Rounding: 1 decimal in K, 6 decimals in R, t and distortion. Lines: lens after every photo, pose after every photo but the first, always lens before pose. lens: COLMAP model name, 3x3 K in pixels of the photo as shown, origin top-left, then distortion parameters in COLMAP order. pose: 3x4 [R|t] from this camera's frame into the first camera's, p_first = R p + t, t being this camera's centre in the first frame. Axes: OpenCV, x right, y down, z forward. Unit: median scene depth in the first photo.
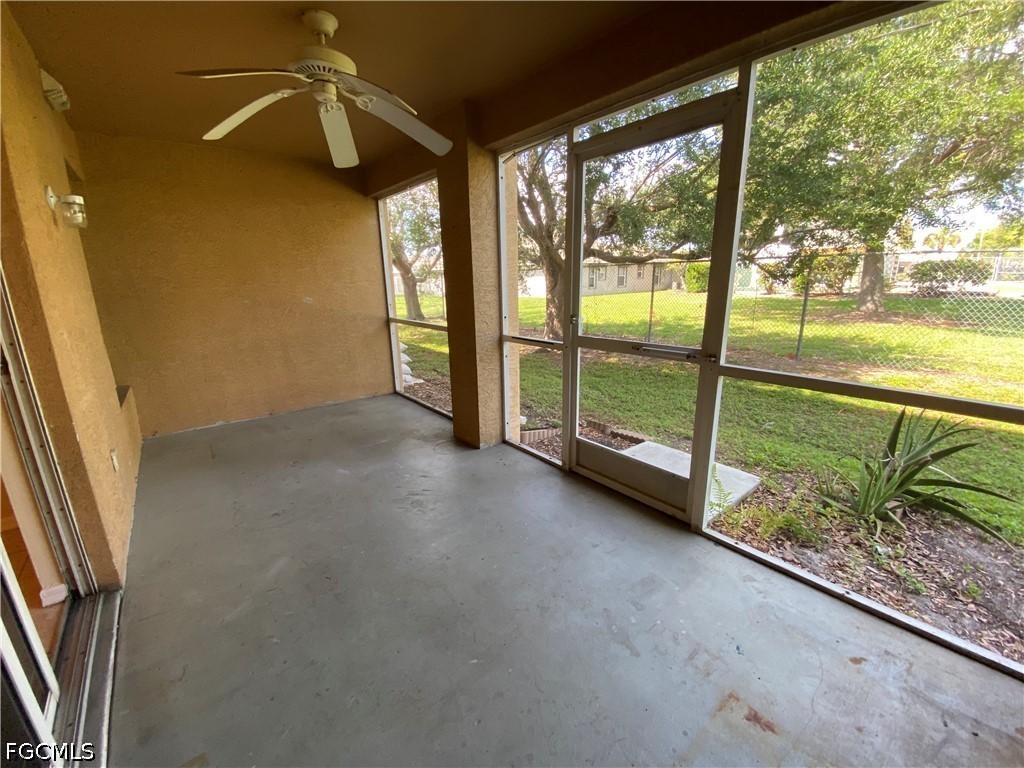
lens RADIAL K [[412.7, 0, 512.0], [0, 412.7, 384.0], [0, 0, 1]] dist [0.022509, -0.020191]
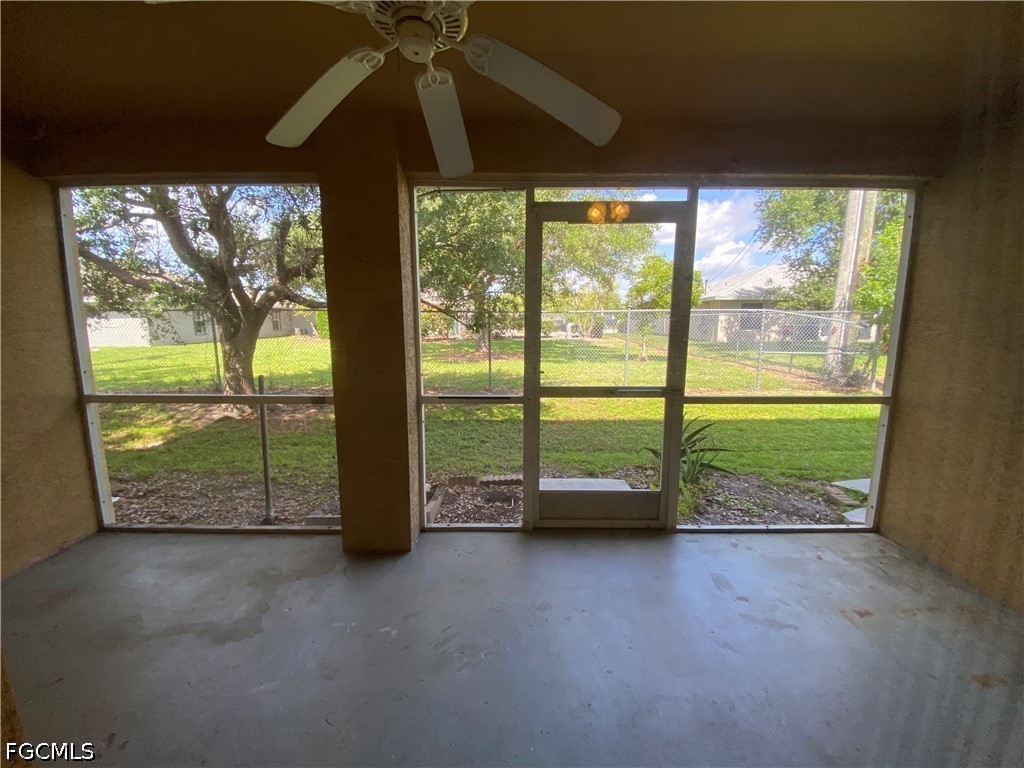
lens RADIAL K [[412.7, 0, 512.0], [0, 412.7, 384.0], [0, 0, 1]] dist [0.022509, -0.020191]
pose [[0.633726, -0.096572, 0.767506, -0.591857], [0.177419, 0.983874, -0.022697, -0.104704], [-0.752937, 0.150554, 0.640640, 0.378779]]
